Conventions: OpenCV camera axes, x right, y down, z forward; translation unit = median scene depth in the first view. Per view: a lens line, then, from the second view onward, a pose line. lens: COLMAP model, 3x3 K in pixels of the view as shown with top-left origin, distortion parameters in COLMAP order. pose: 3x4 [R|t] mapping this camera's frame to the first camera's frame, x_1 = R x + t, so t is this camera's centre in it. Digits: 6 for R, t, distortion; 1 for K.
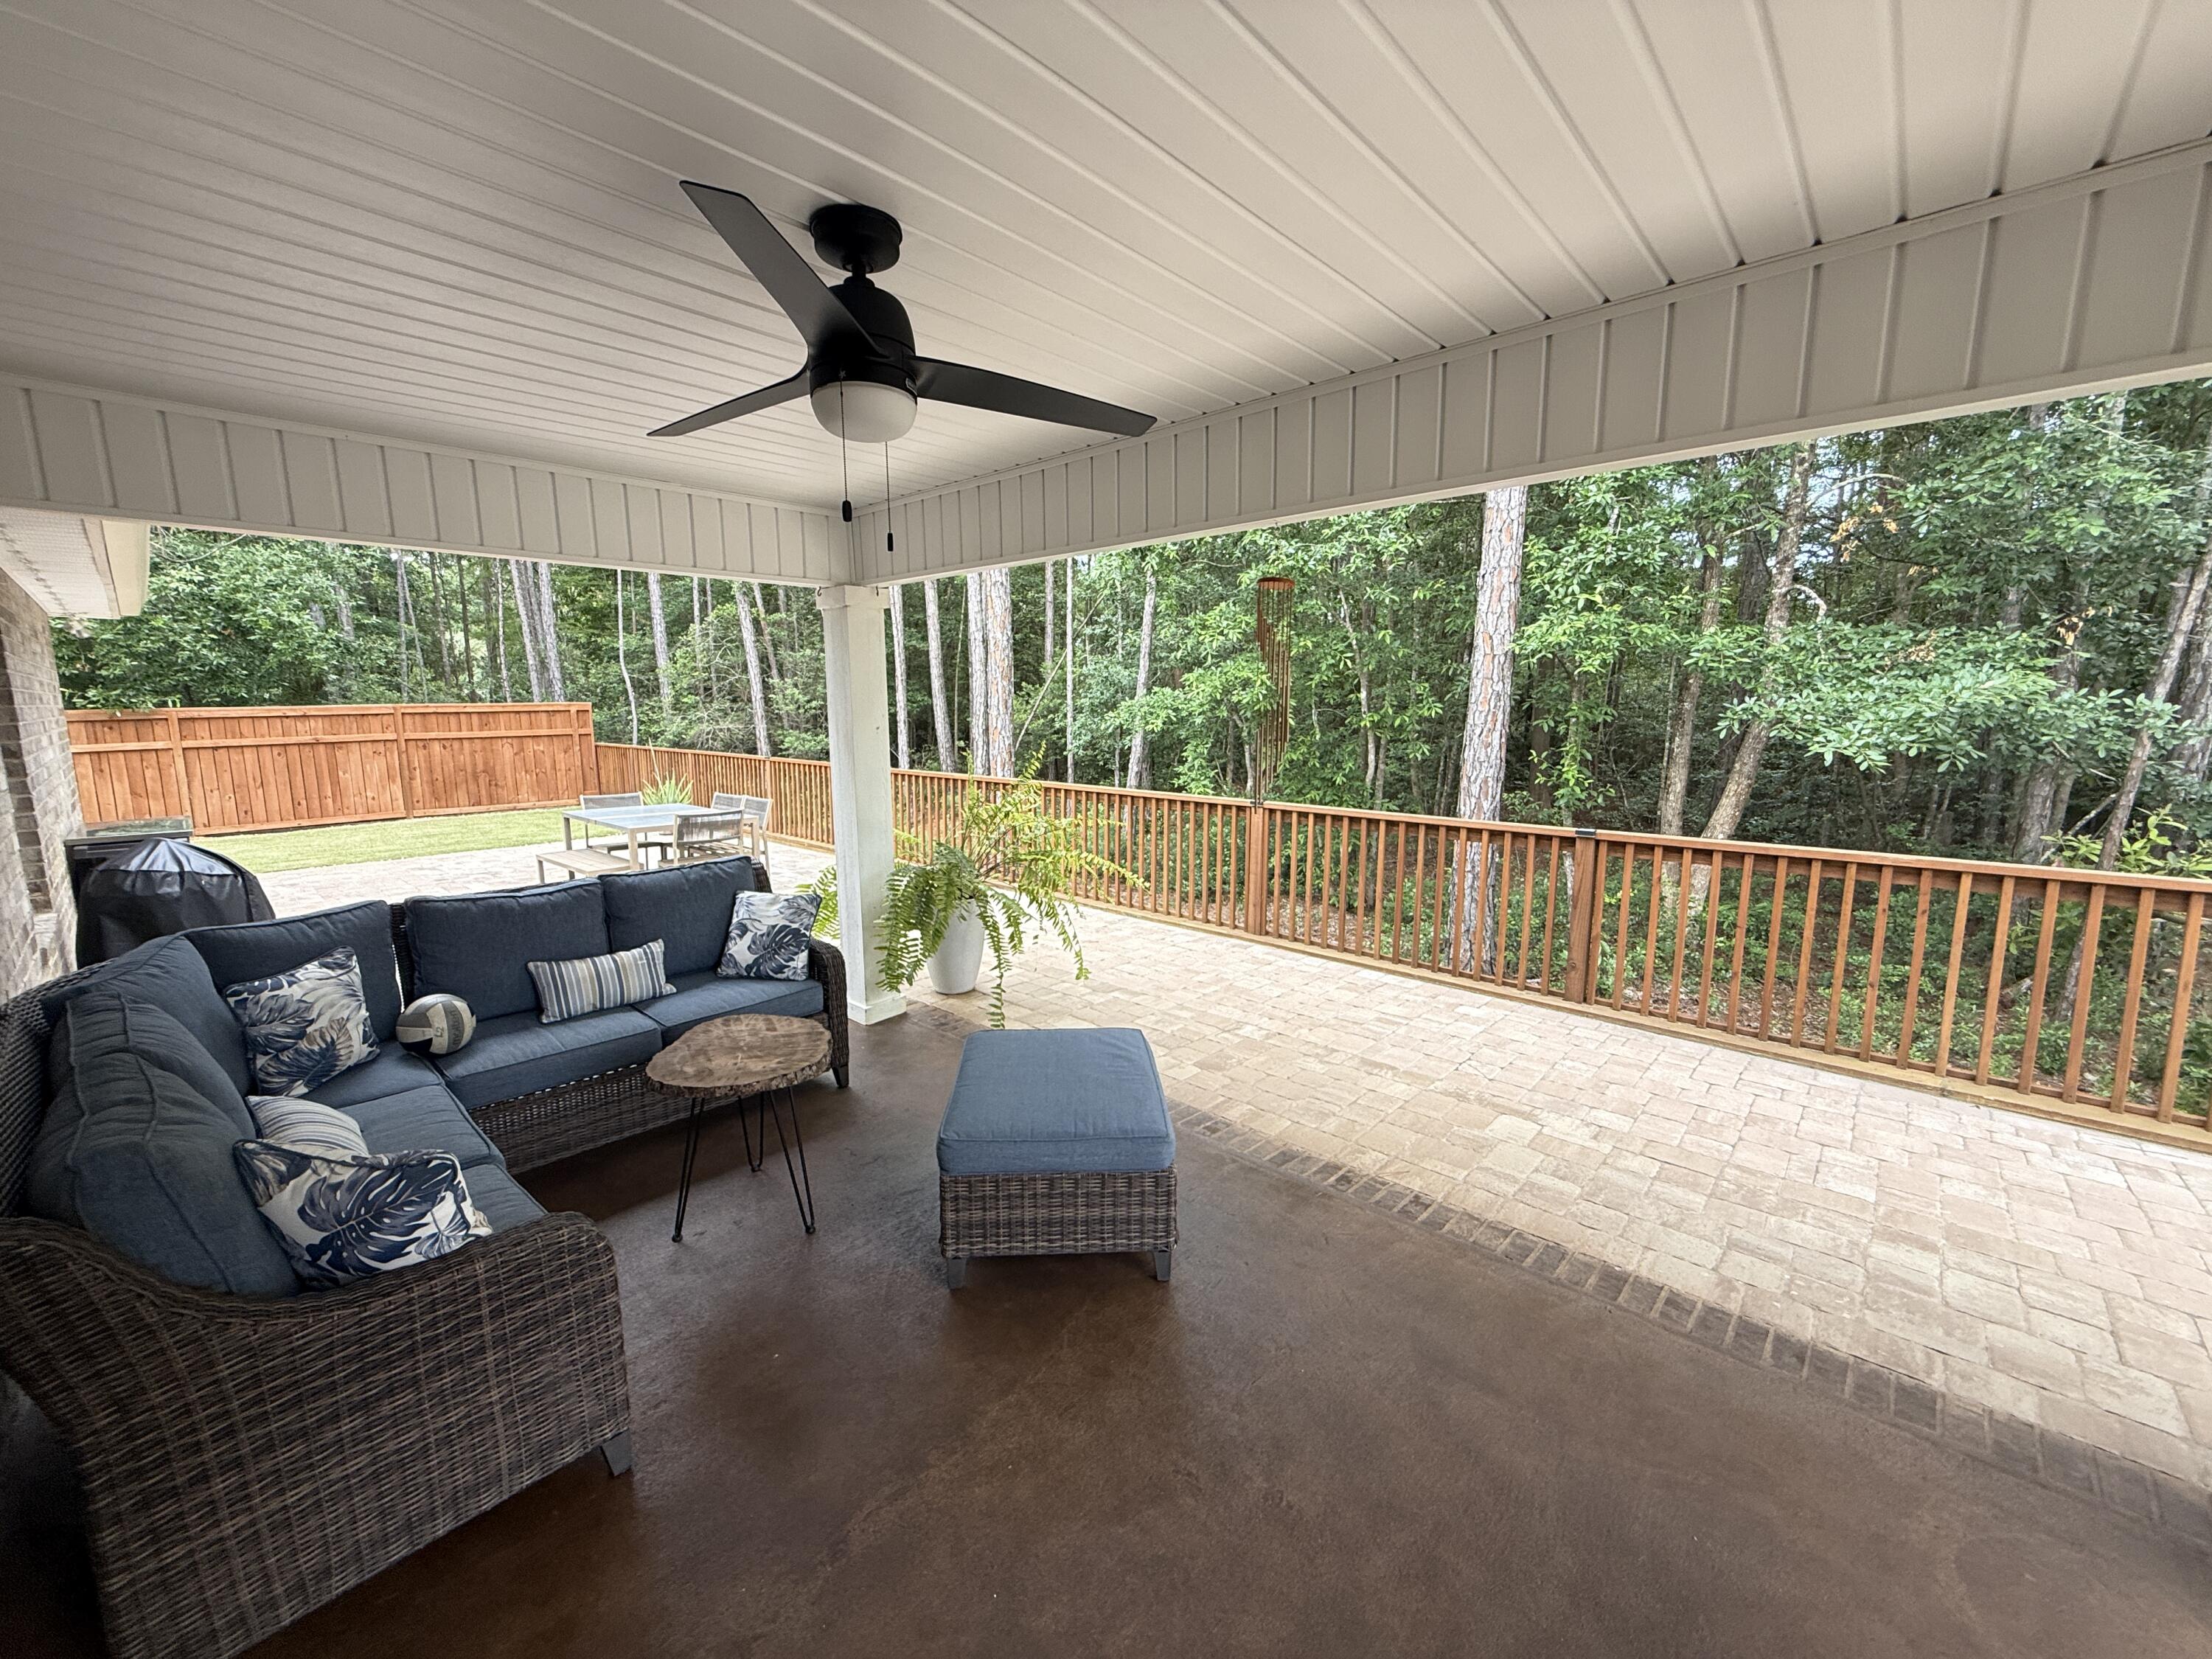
lens RADIAL K [[880.2, 0, 1102.8], [0, 880.2, 832.0], [0, 0, 1]] dist [0.001851, -0.000232]
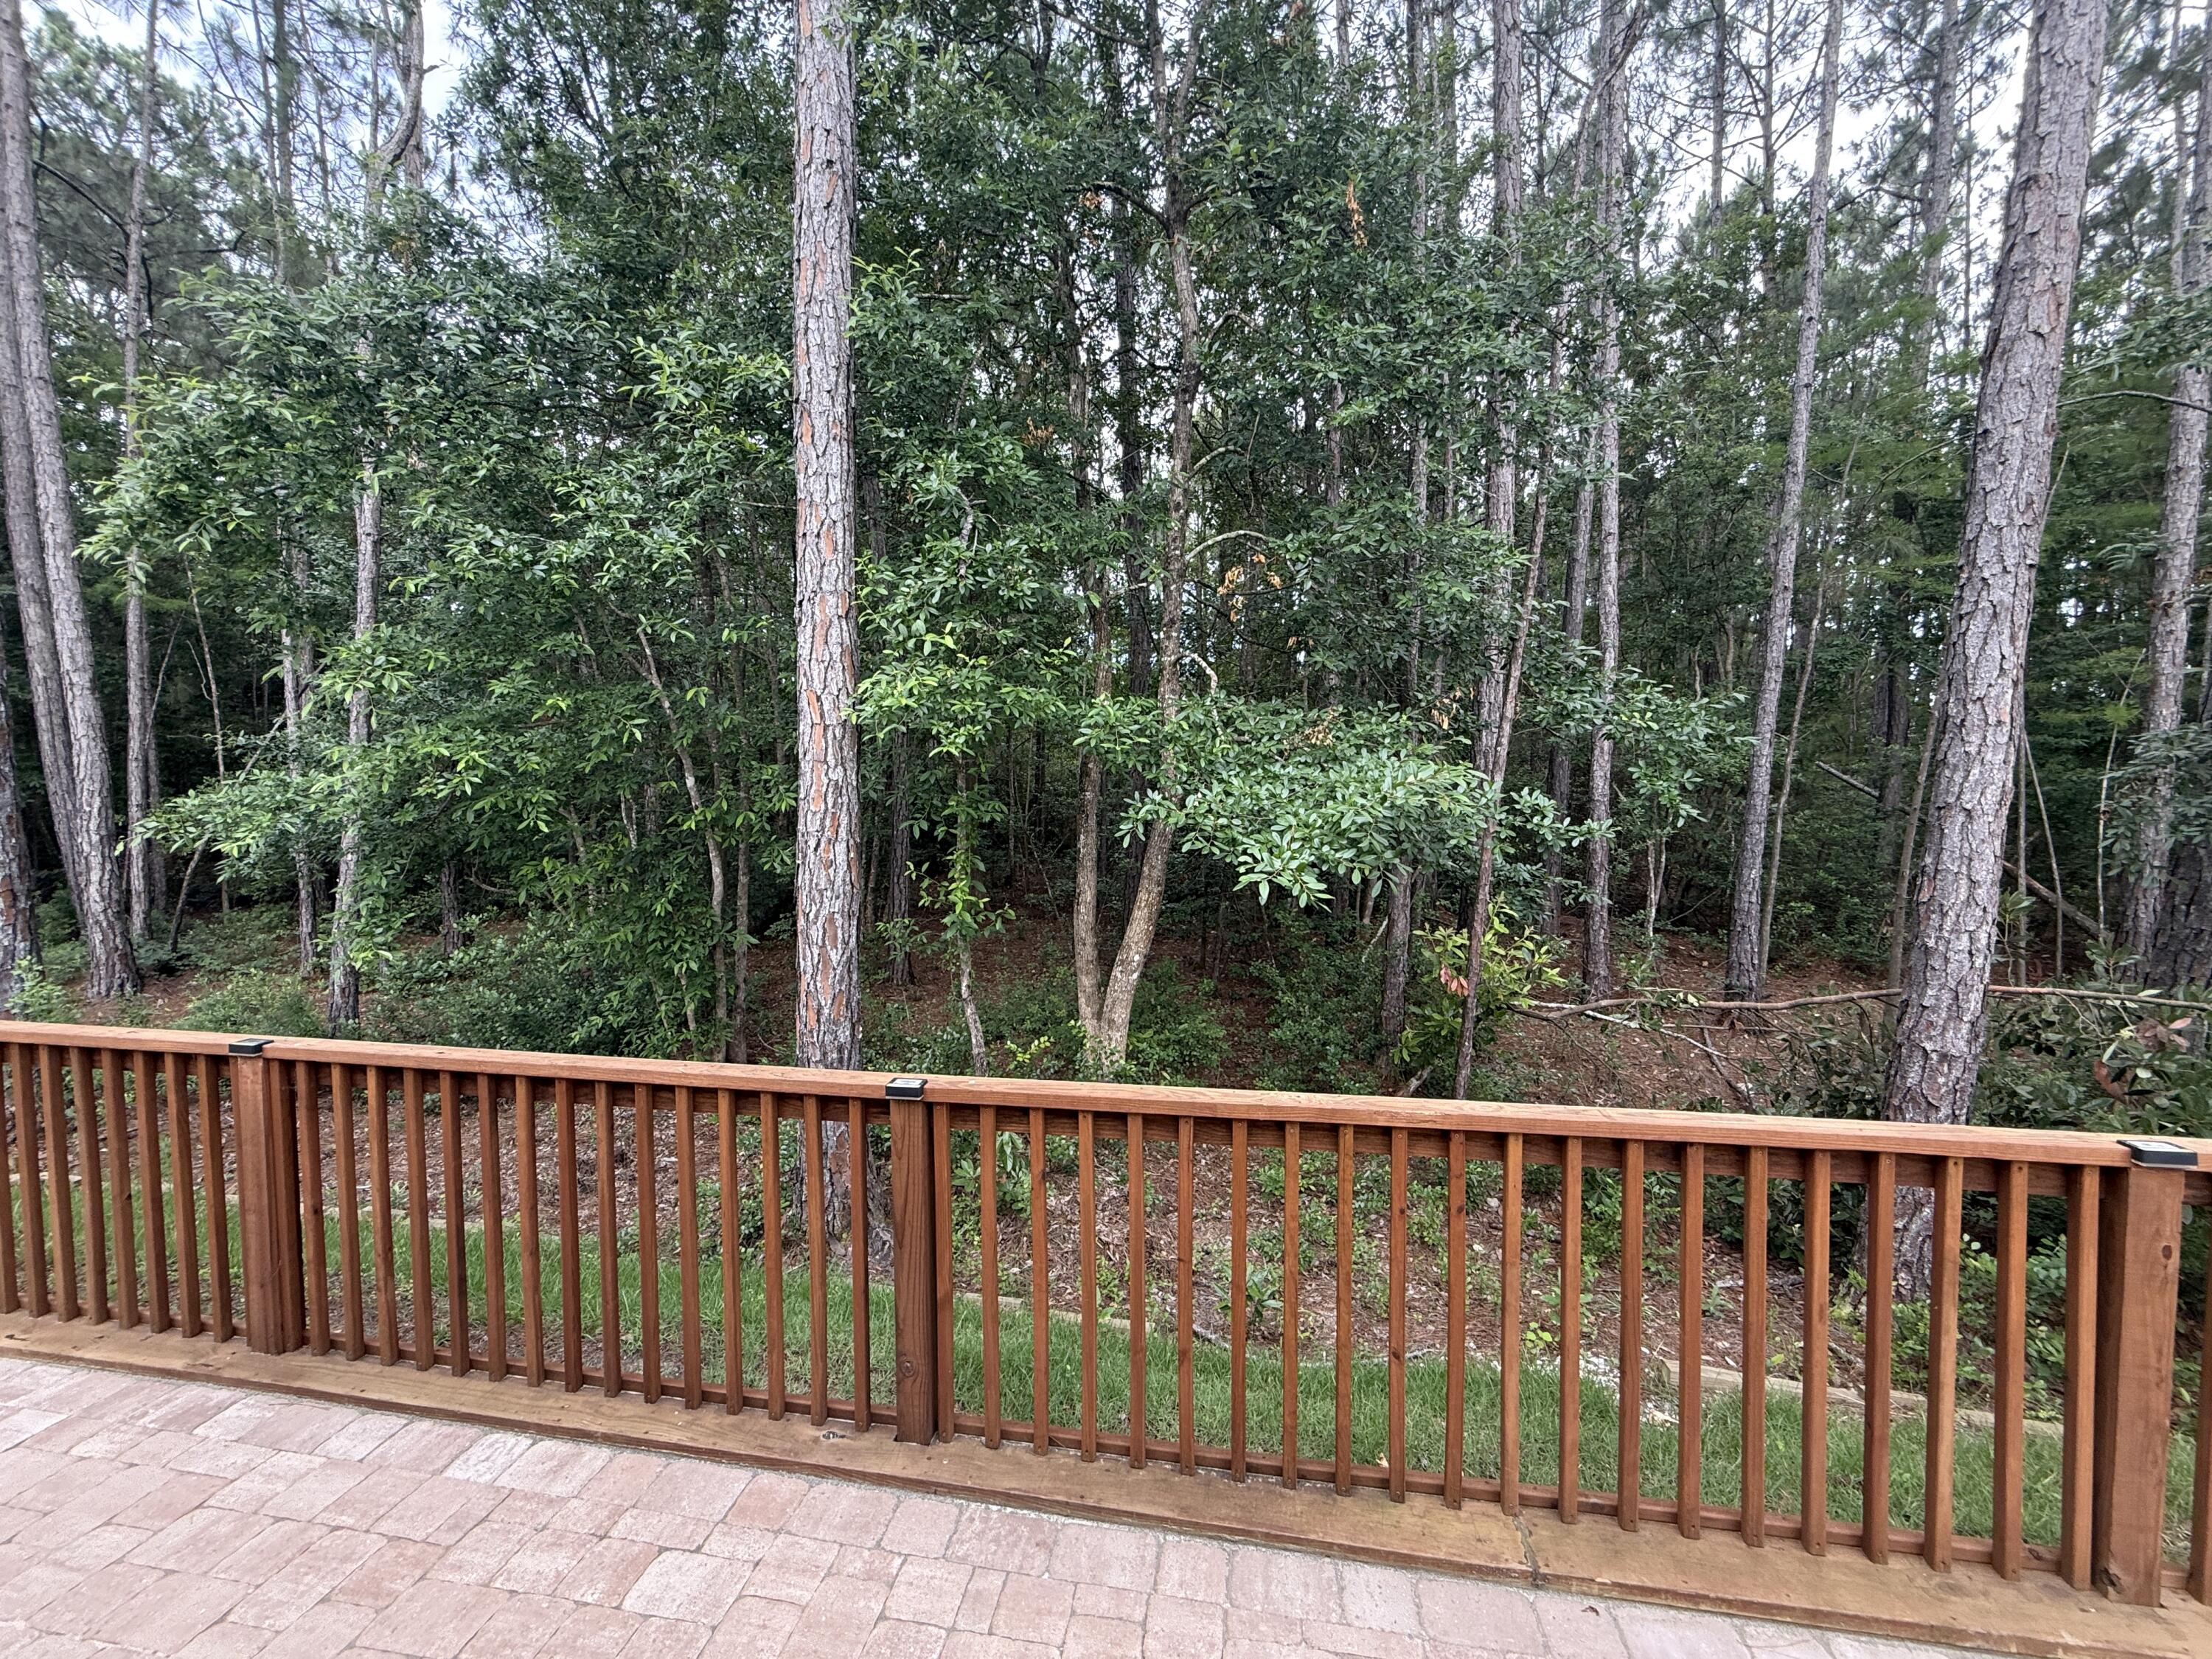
lens RADIAL K [[880.2, 0, 1102.8], [0, 880.2, 832.0], [0, 0, 1]] dist [0.001851, -0.000232]
pose [[0.837945, -0.040228, 0.544270, 0.286336], [0.083732, 0.994949, -0.055372, -0.077979], [-0.539293, 0.091971, 0.837081, 0.393831]]
